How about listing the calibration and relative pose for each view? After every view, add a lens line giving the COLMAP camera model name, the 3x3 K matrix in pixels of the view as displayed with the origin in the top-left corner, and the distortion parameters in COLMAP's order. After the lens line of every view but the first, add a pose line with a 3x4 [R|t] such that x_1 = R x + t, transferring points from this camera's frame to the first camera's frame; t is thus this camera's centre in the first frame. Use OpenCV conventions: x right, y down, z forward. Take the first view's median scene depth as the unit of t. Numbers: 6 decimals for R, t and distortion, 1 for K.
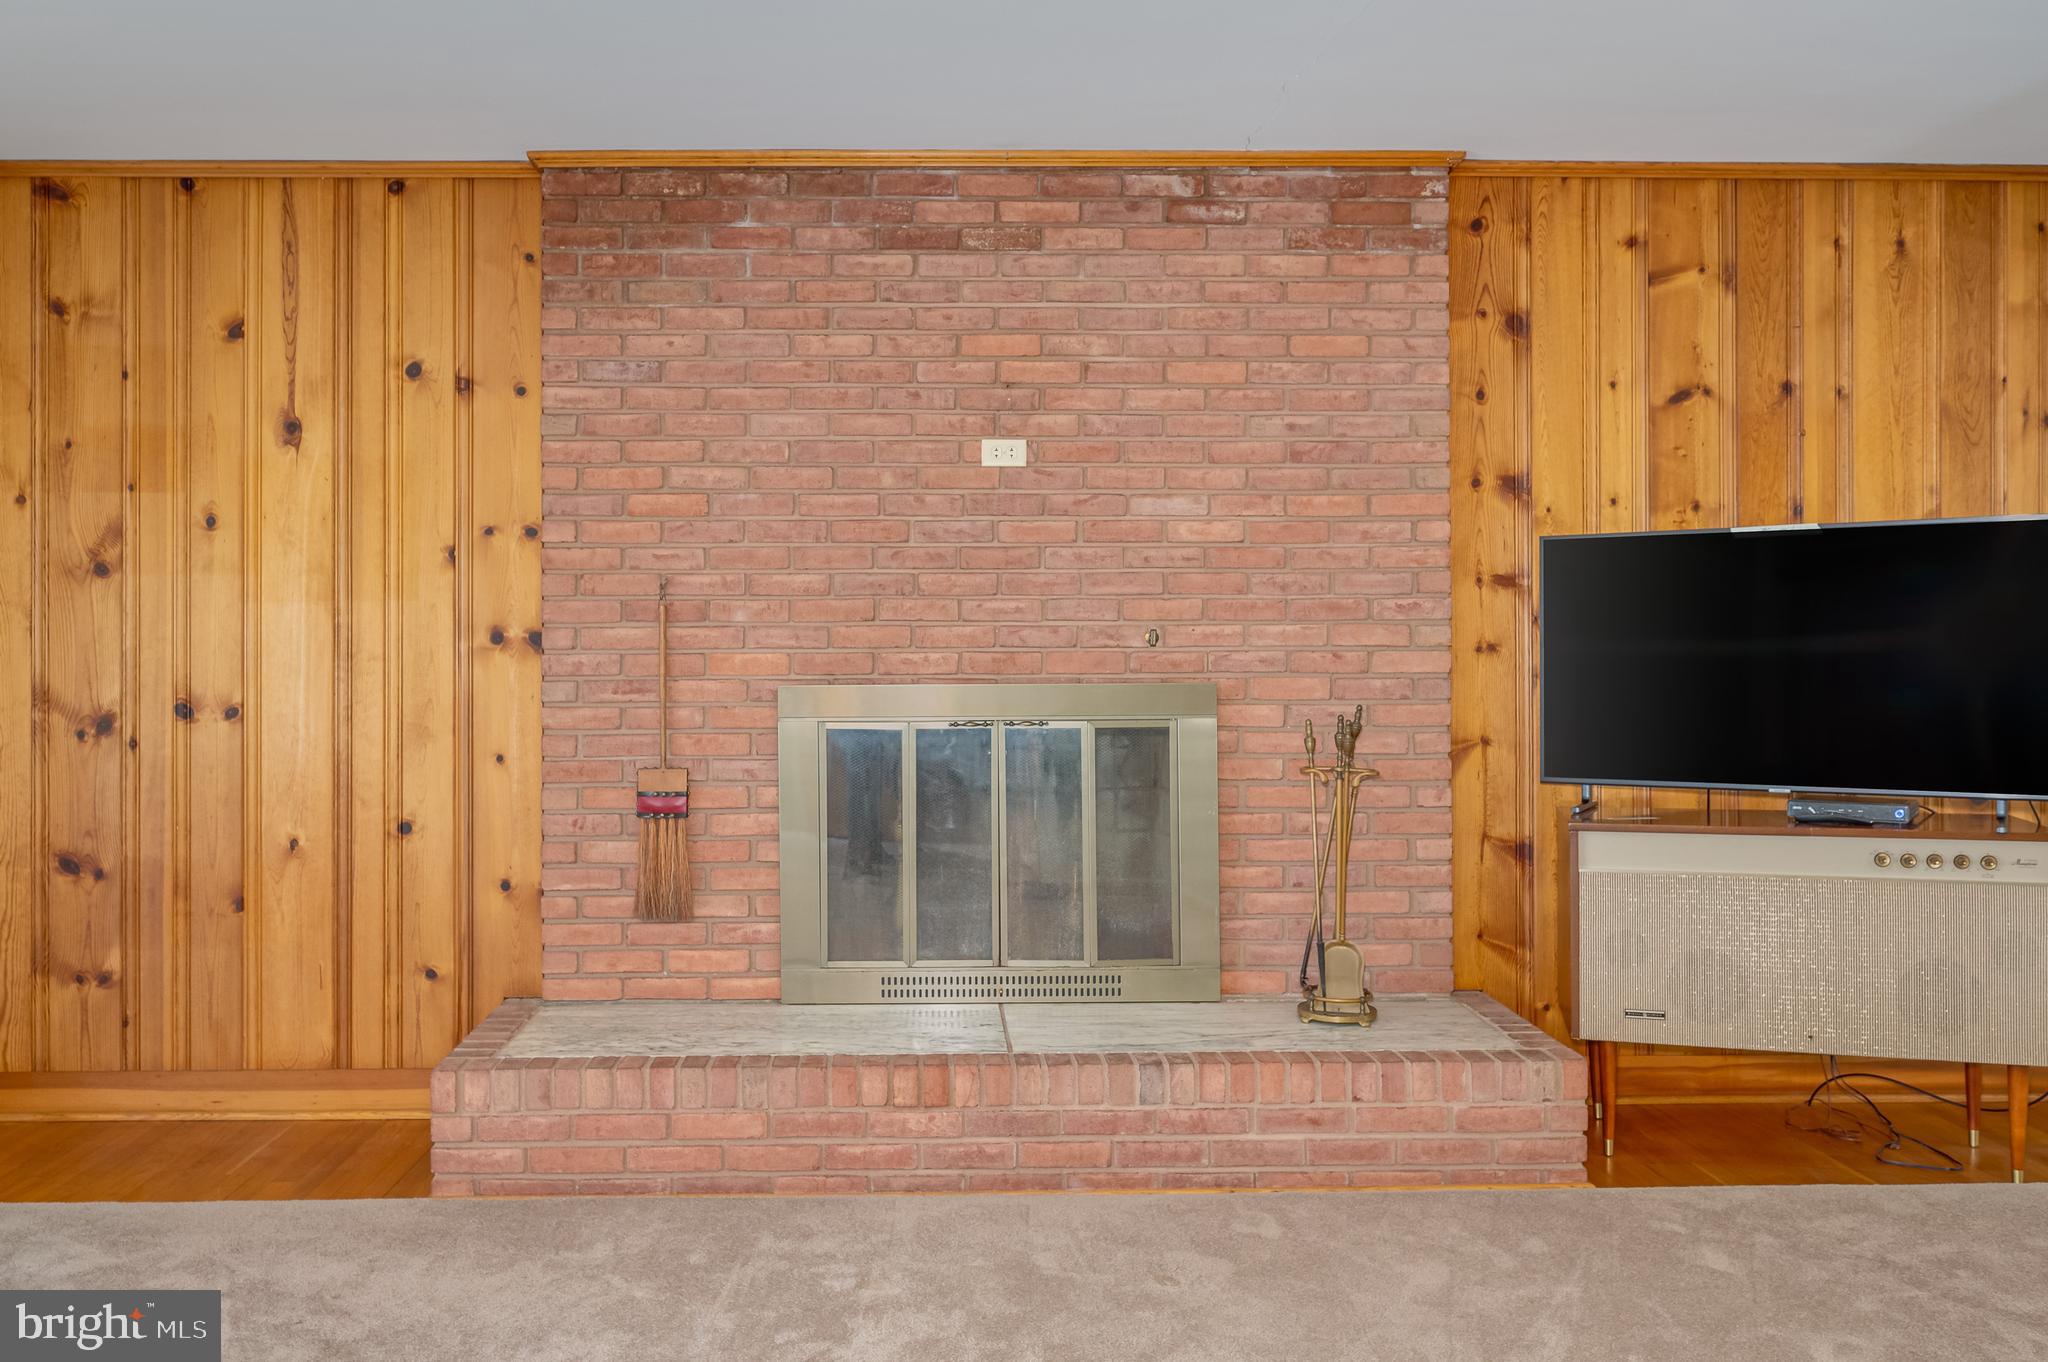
lens RADIAL K [[1647.5, 0, 1024.4], [0, 1647.5, 640.1], [0, 0, 1]] dist [-0.001441, -0.000127]
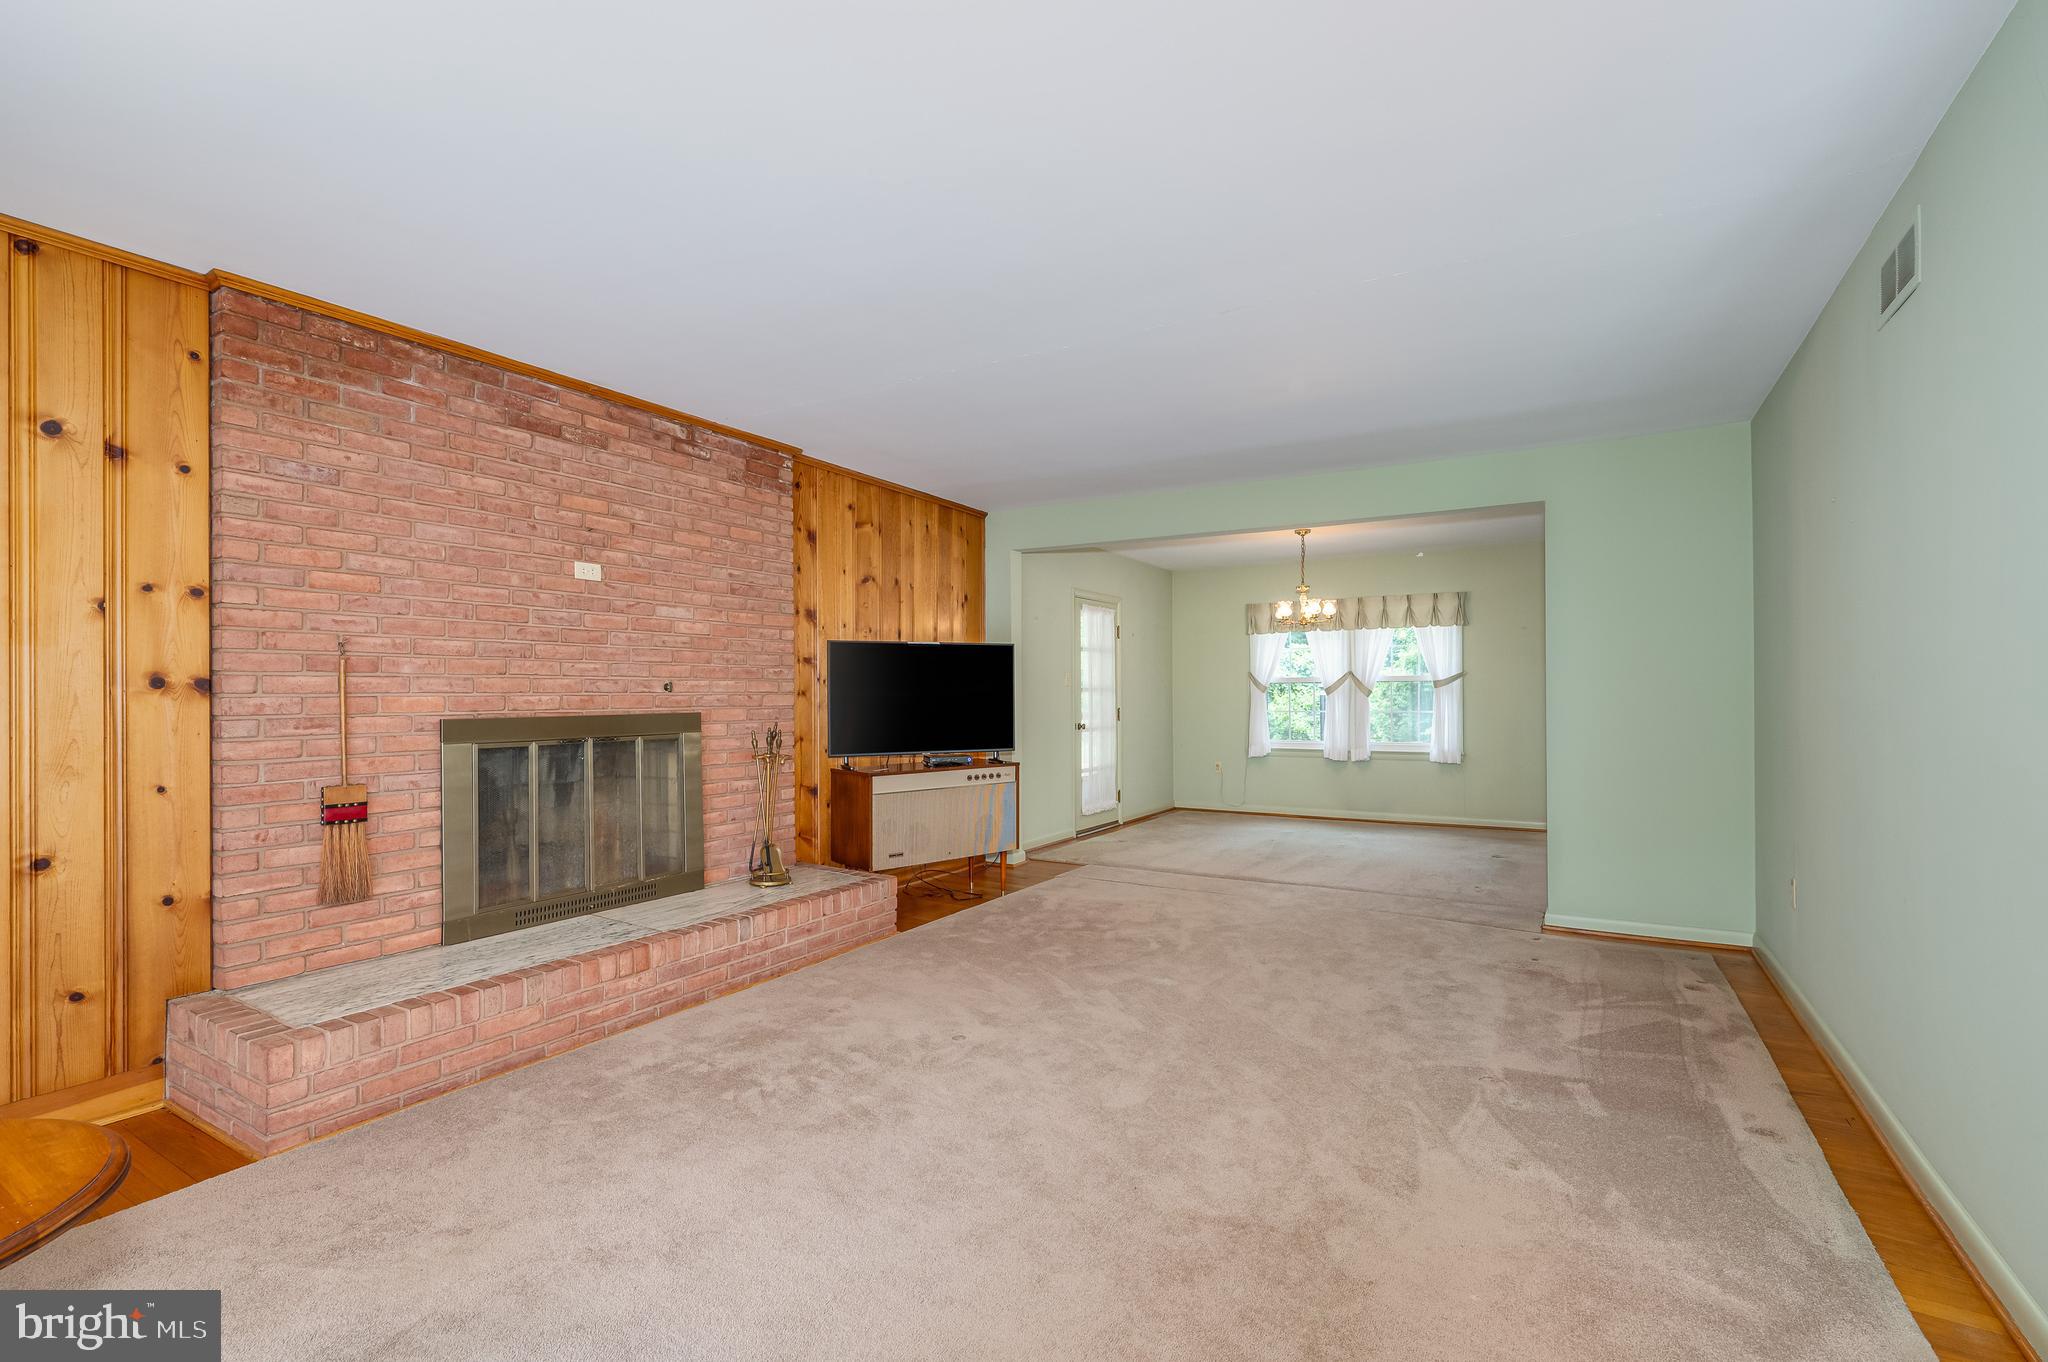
lens RADIAL K [[902.2, 0, 1036.6], [0, 902.2, 689.7], [0, 0, 1]] dist [0.000344, 0.000071]
pose [[0.534300, 0.004867, 0.845281, -0.523046], [-0.001683, 0.999988, -0.004694, 0.005114], [-0.845293, 0.001085, 0.534301, 0.160356]]
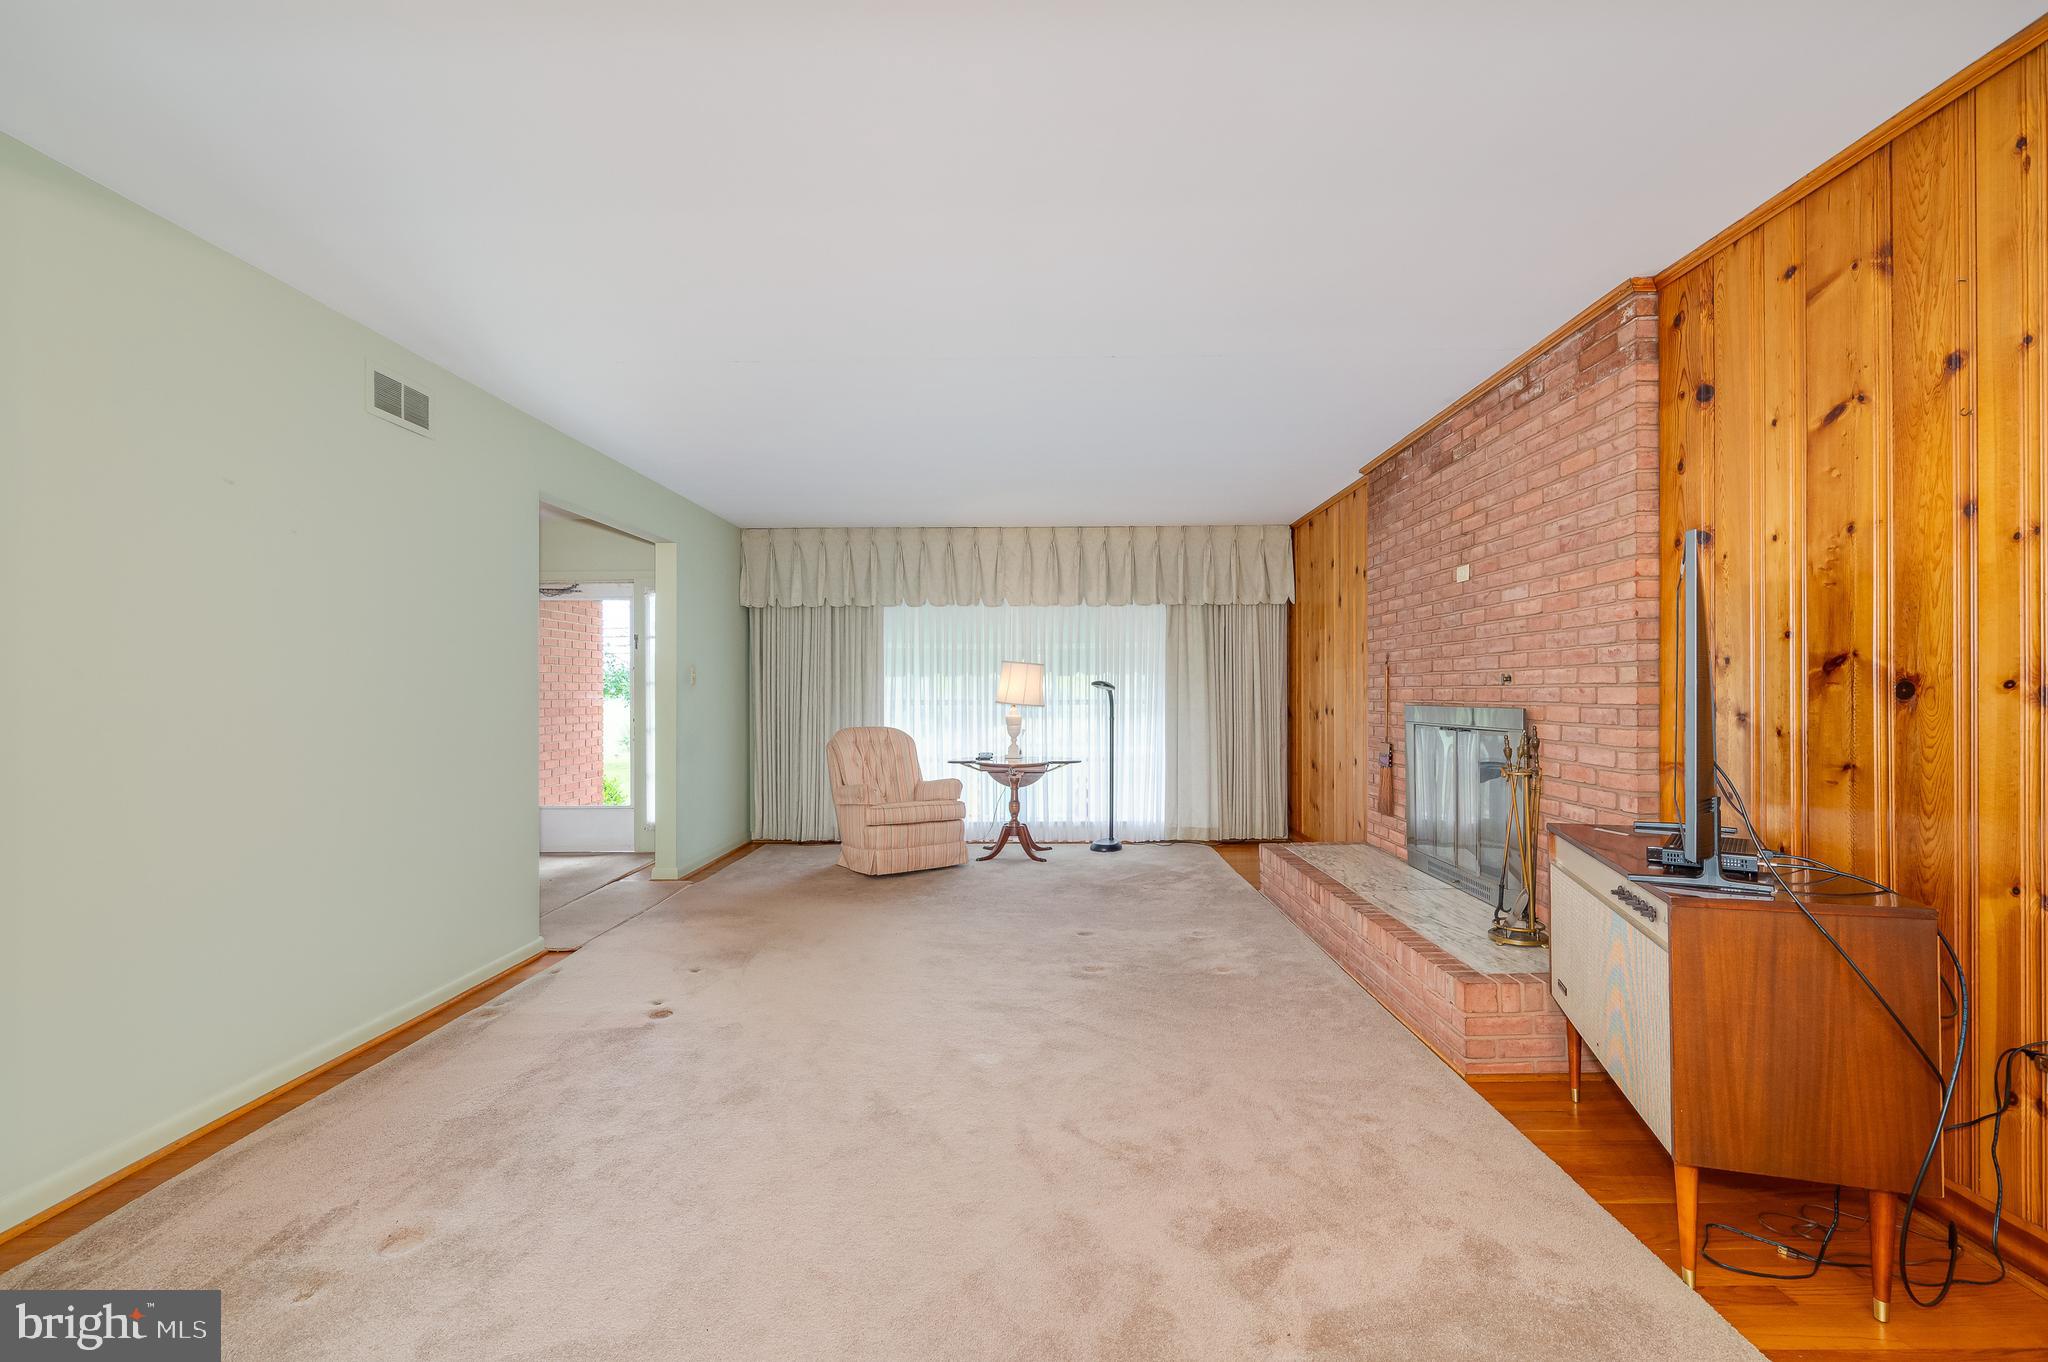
lens RADIAL K [[902.2, 0, 1036.6], [0, 902.2, 689.7], [0, 0, 1]] dist [0.000344, 0.000071]
pose [[-0.033269, -0.000298, -0.999446, 0.955494], [0.010259, 0.999947, -0.000640, 0.004452], [0.999394, -0.010275, -0.033264, 0.583061]]
